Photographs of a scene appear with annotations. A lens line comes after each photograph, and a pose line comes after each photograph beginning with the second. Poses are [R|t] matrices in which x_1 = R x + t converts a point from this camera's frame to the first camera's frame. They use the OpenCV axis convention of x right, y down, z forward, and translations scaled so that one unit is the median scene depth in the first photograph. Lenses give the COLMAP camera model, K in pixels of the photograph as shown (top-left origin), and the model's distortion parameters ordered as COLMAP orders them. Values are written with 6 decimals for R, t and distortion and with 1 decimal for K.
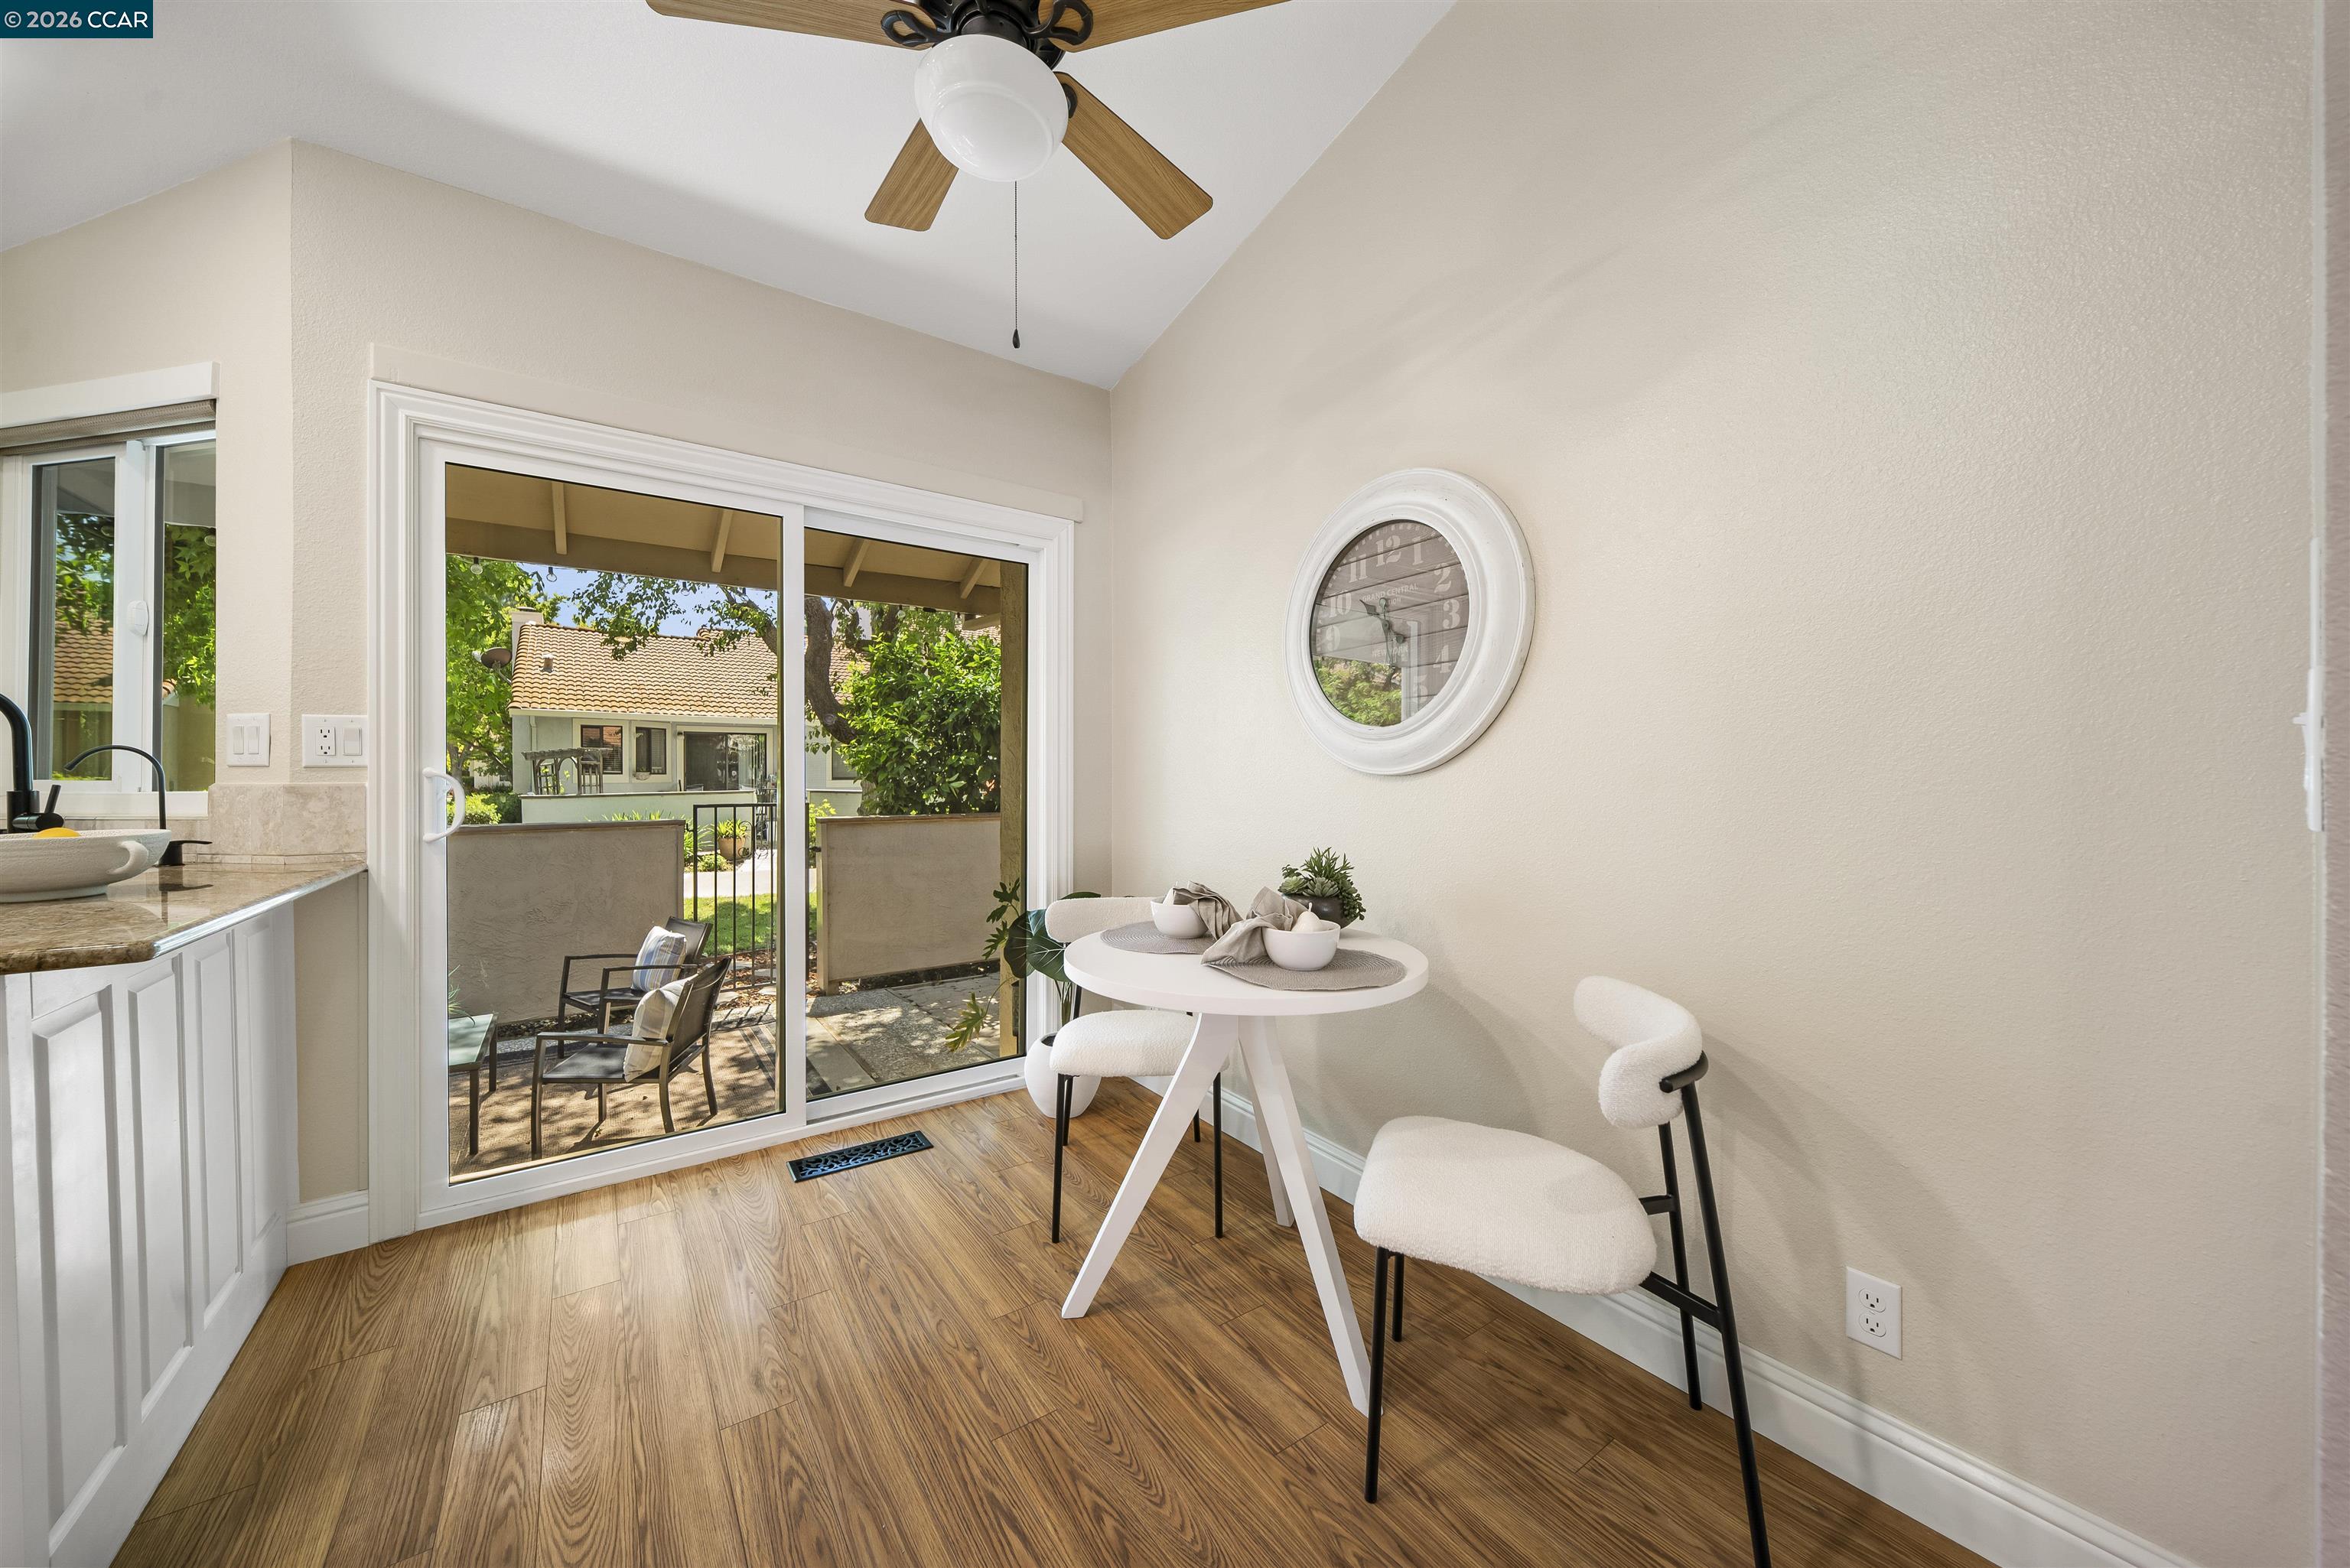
lens RADIAL K [[802.2, 0, 1175.0], [0, 802.2, 784.0], [0, 0, 1]] dist [-0.011927, -0.000037]
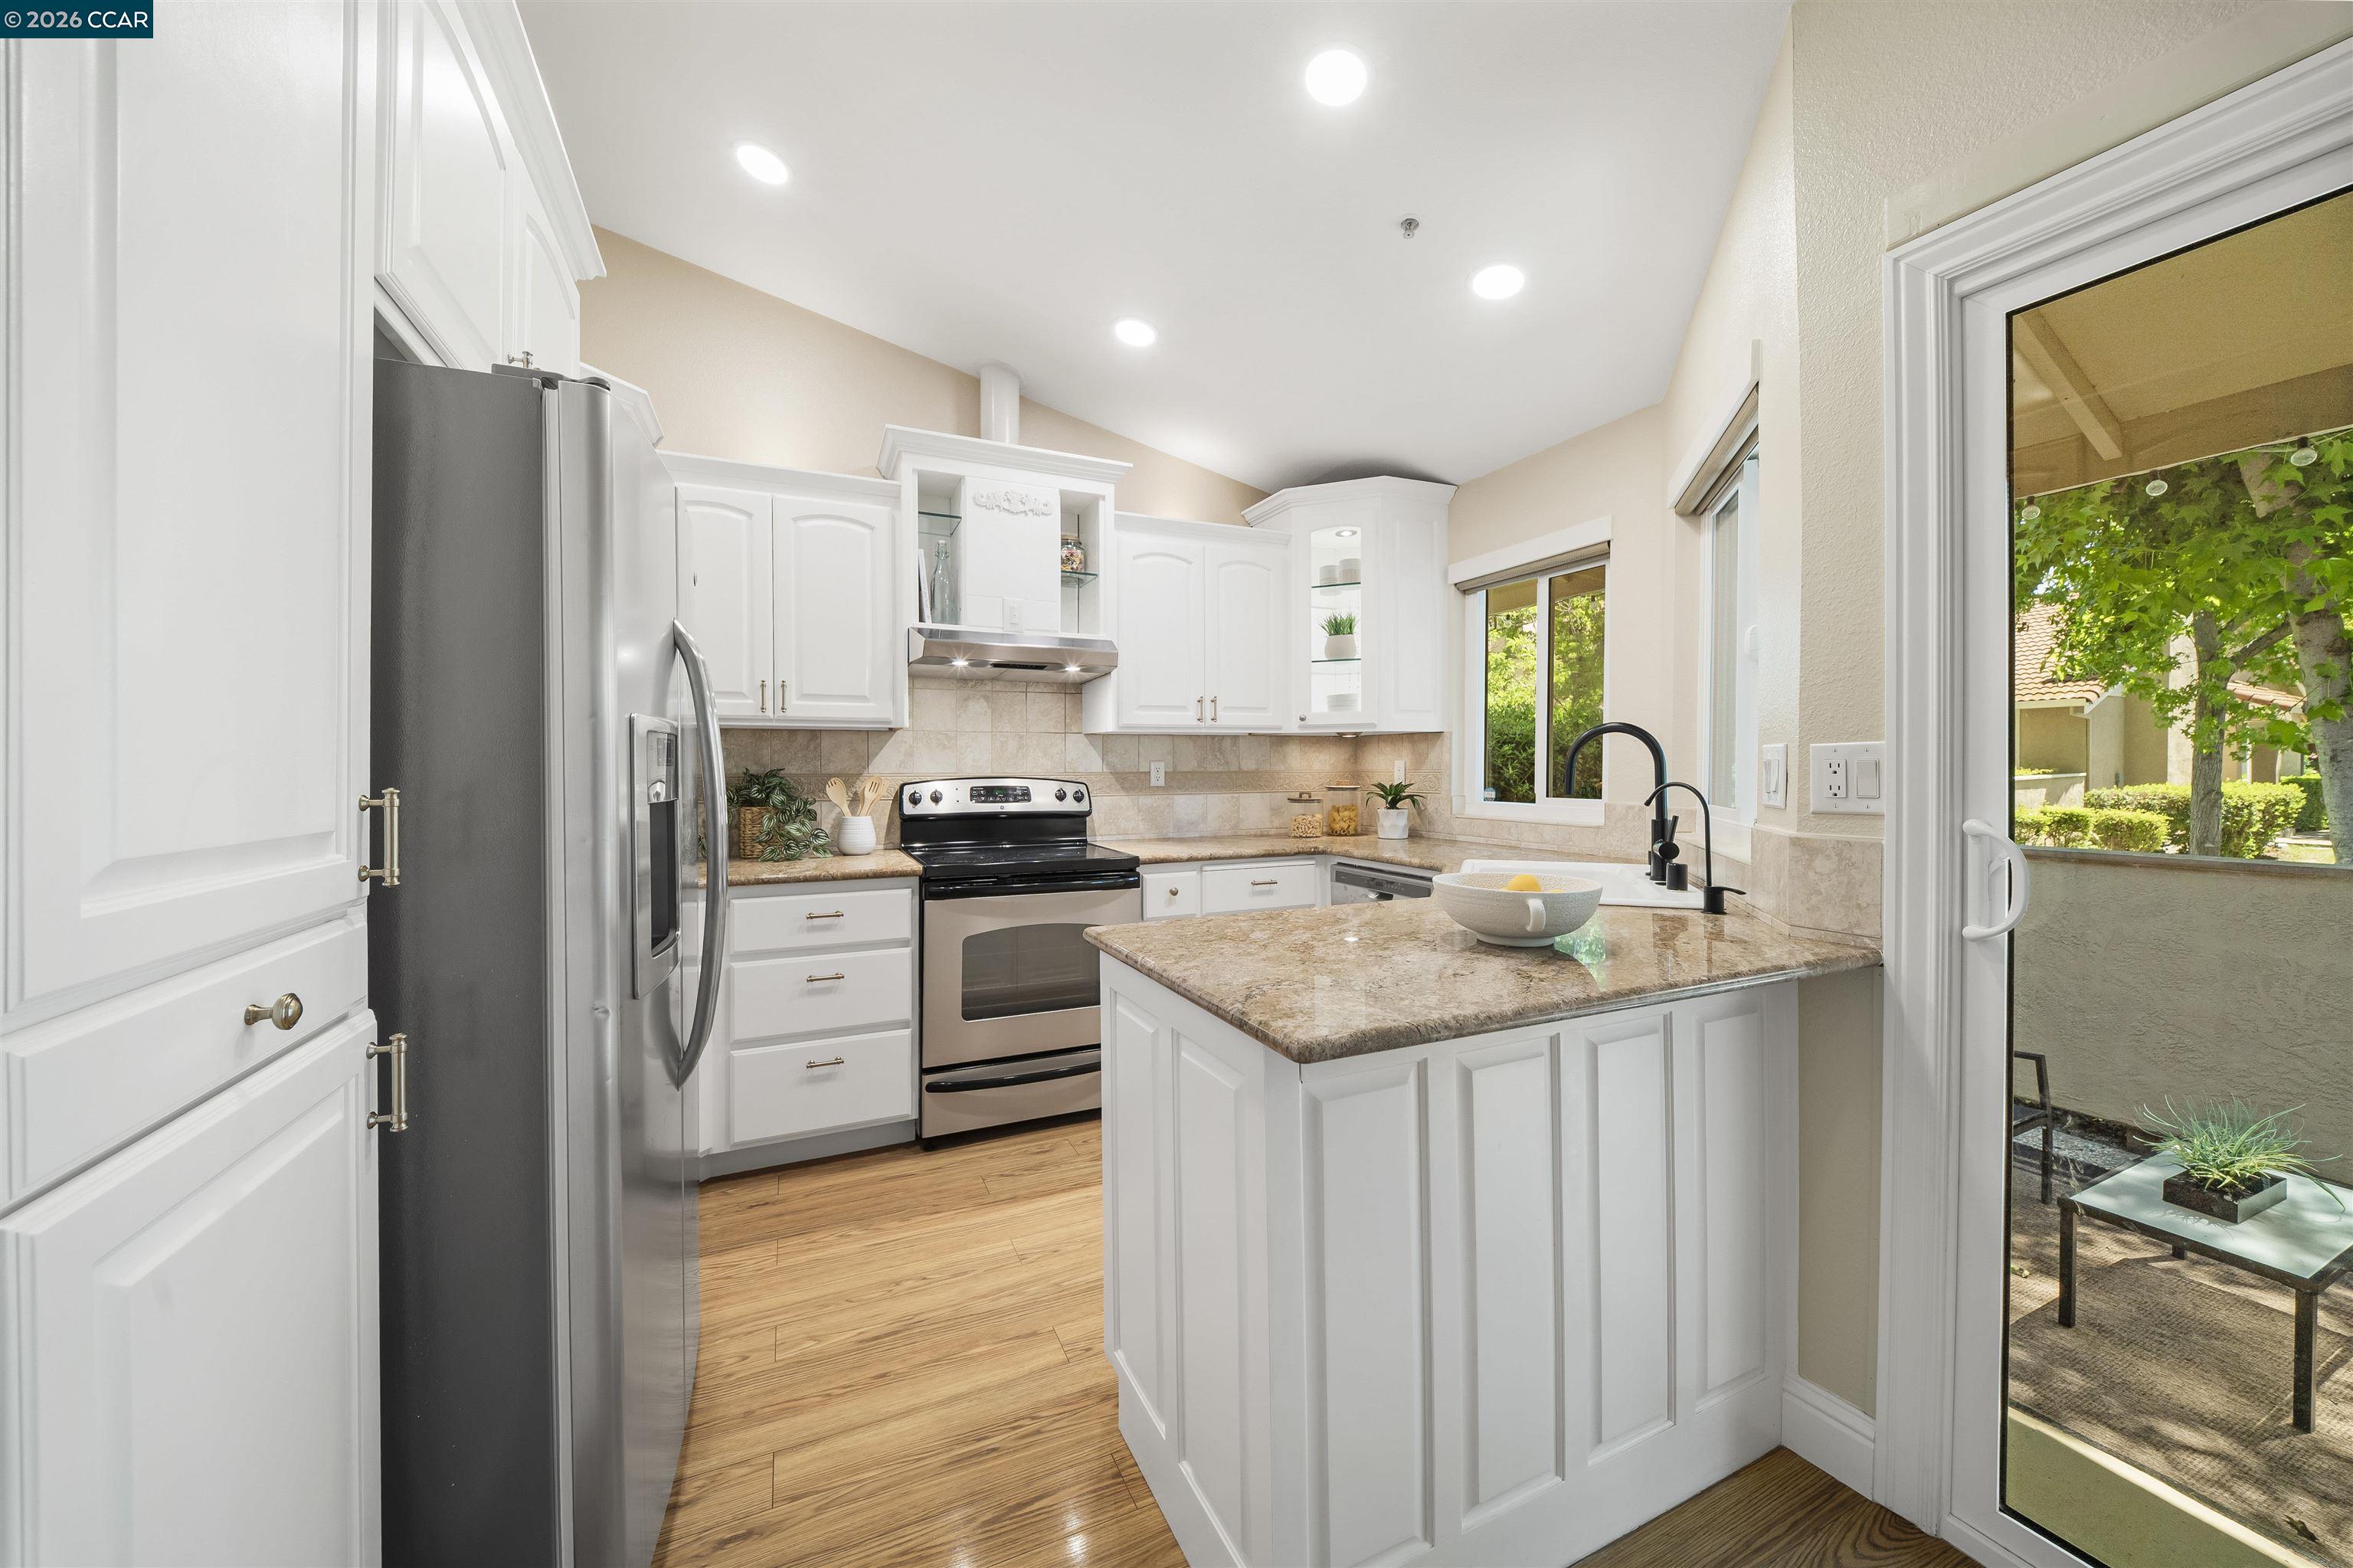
lens RADIAL K [[827.2, 0, 1164.0], [0, 827.2, 762.6], [0, 0, 1]] dist [0.000646, -0.006276]
pose [[-0.213968, -0.000926, -0.976840, -0.116424], [-0.008491, 0.999964, 0.000912, -0.039749], [0.976804, 0.008489, -0.213968, 0.341866]]
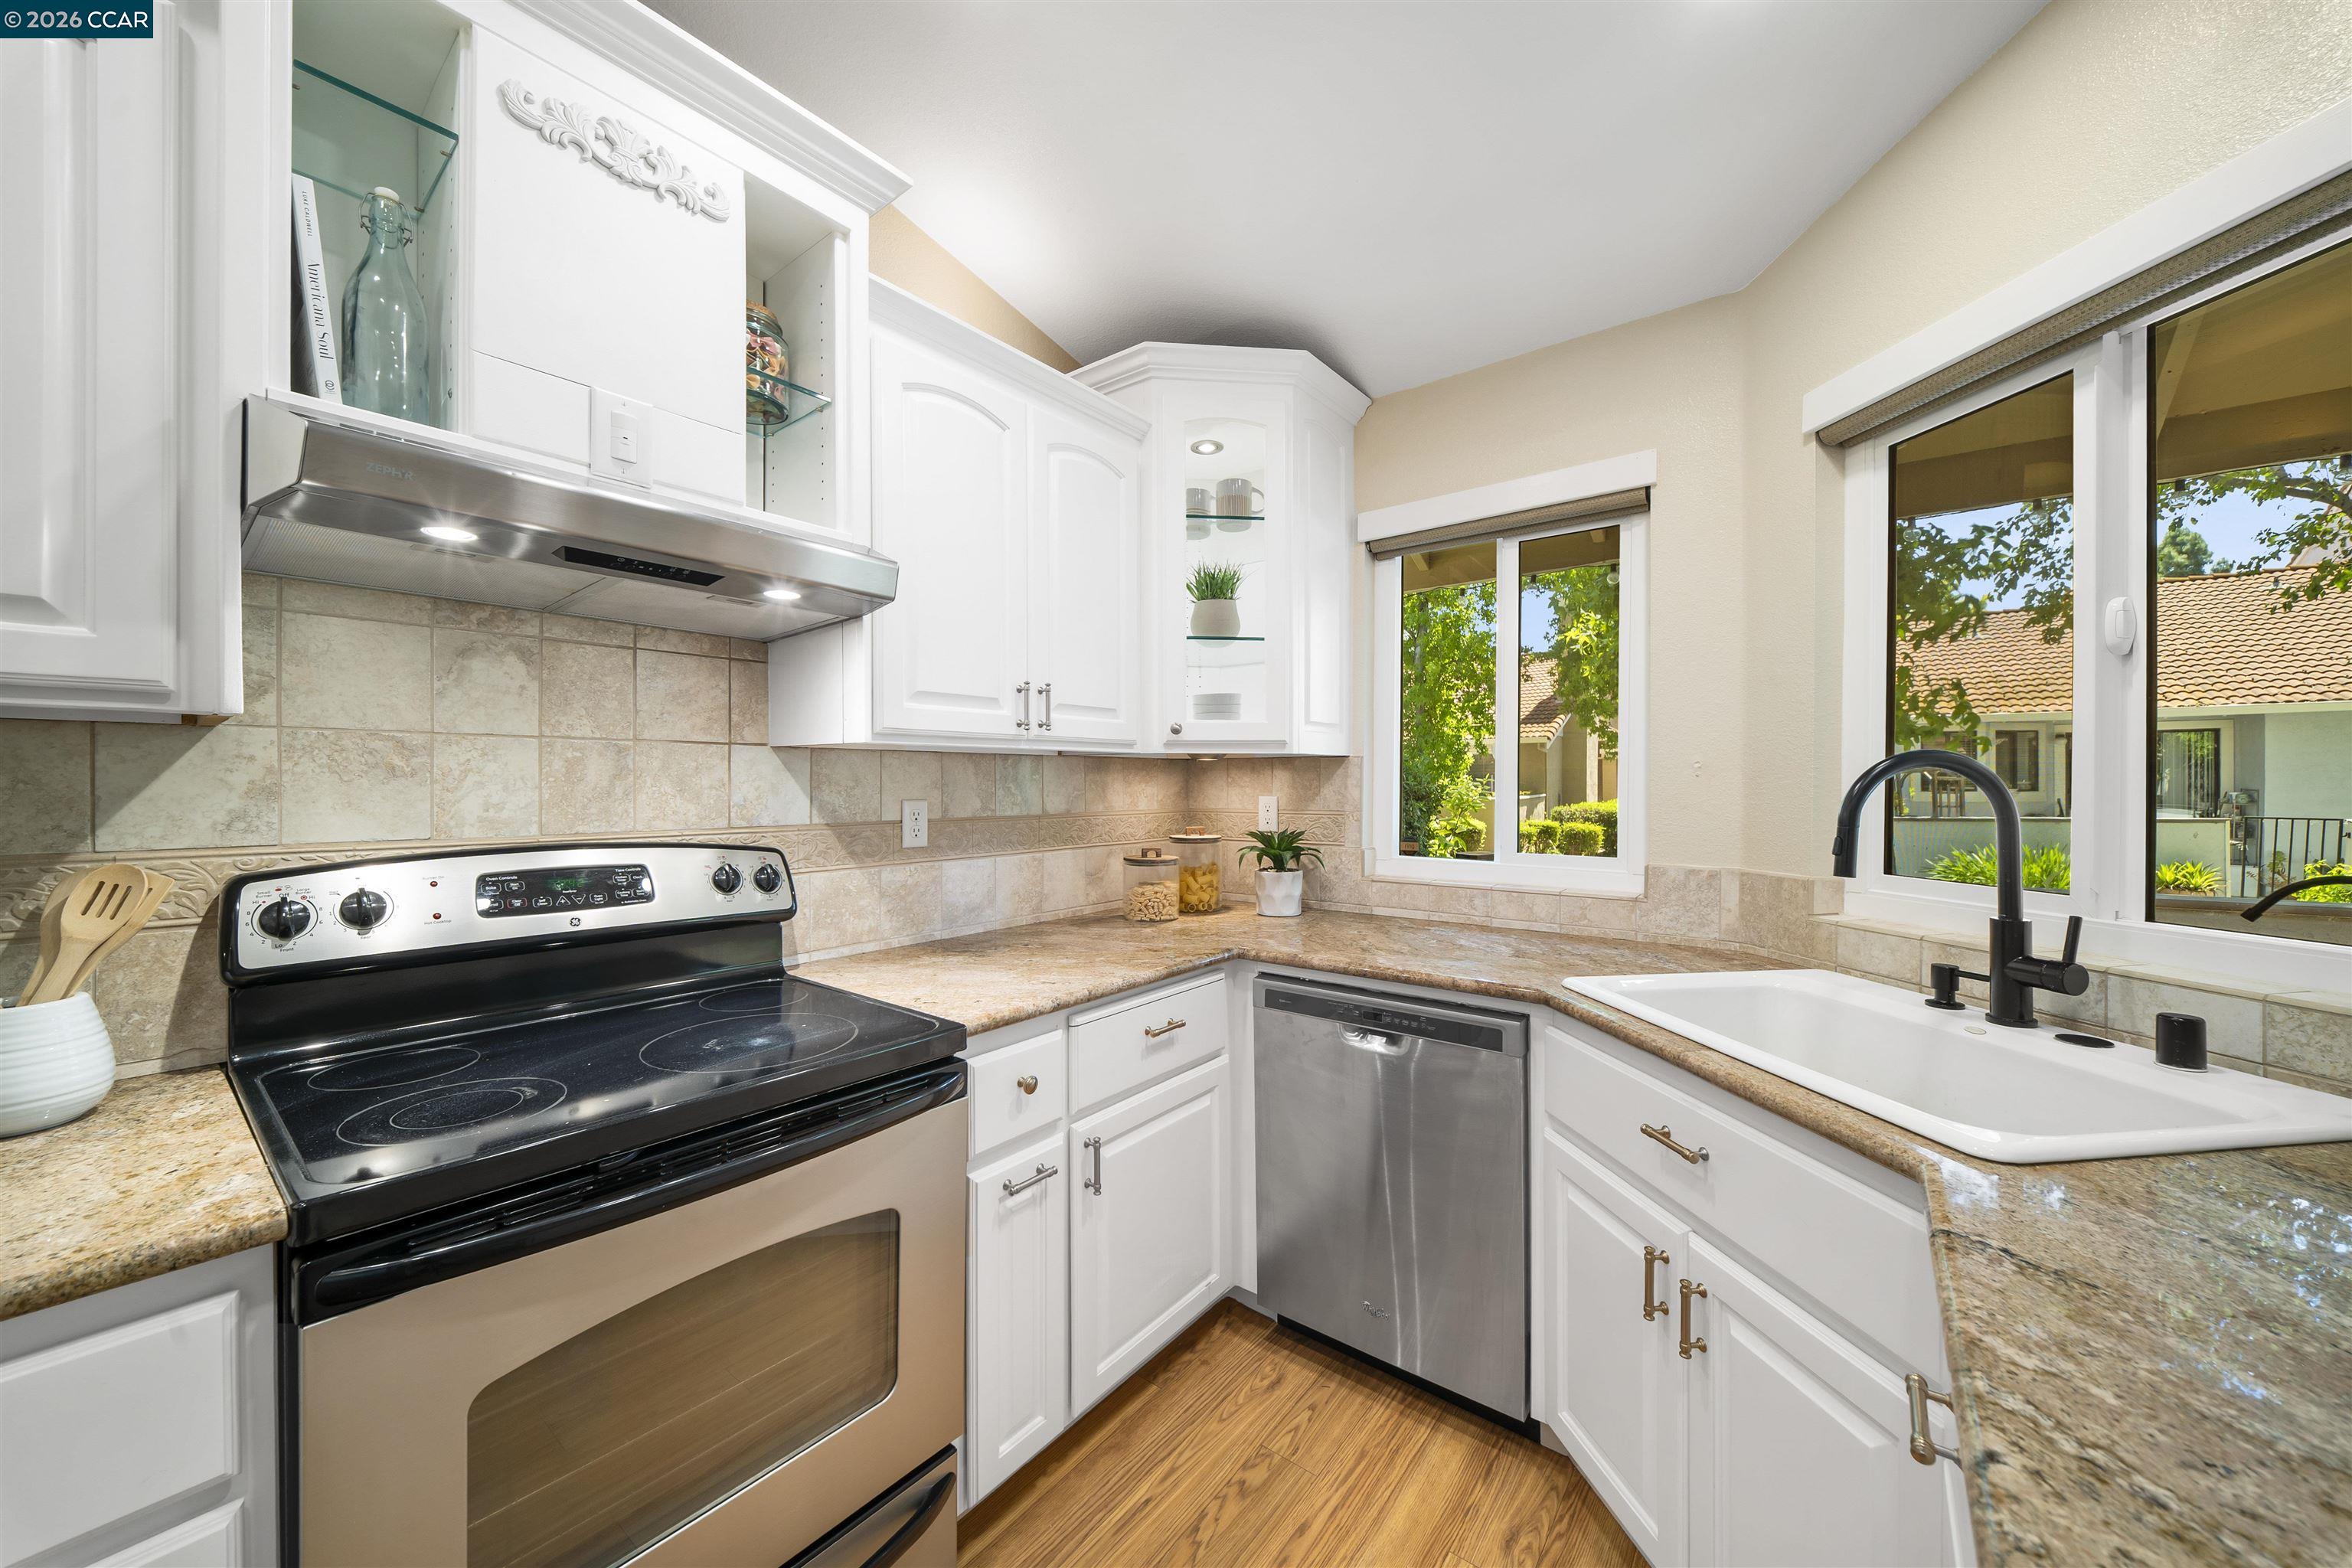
lens RADIAL K [[839.6, 0, 1170.3], [0, 839.6, 787.7], [0, 0, 1]] dist [0.003019, -0.005369]
pose [[0.265763, 0.007269, -0.964011, -0.609565], [-0.013400, 0.999903, 0.003845, -0.056054], [0.963945, 0.011896, 0.265834, 0.090455]]
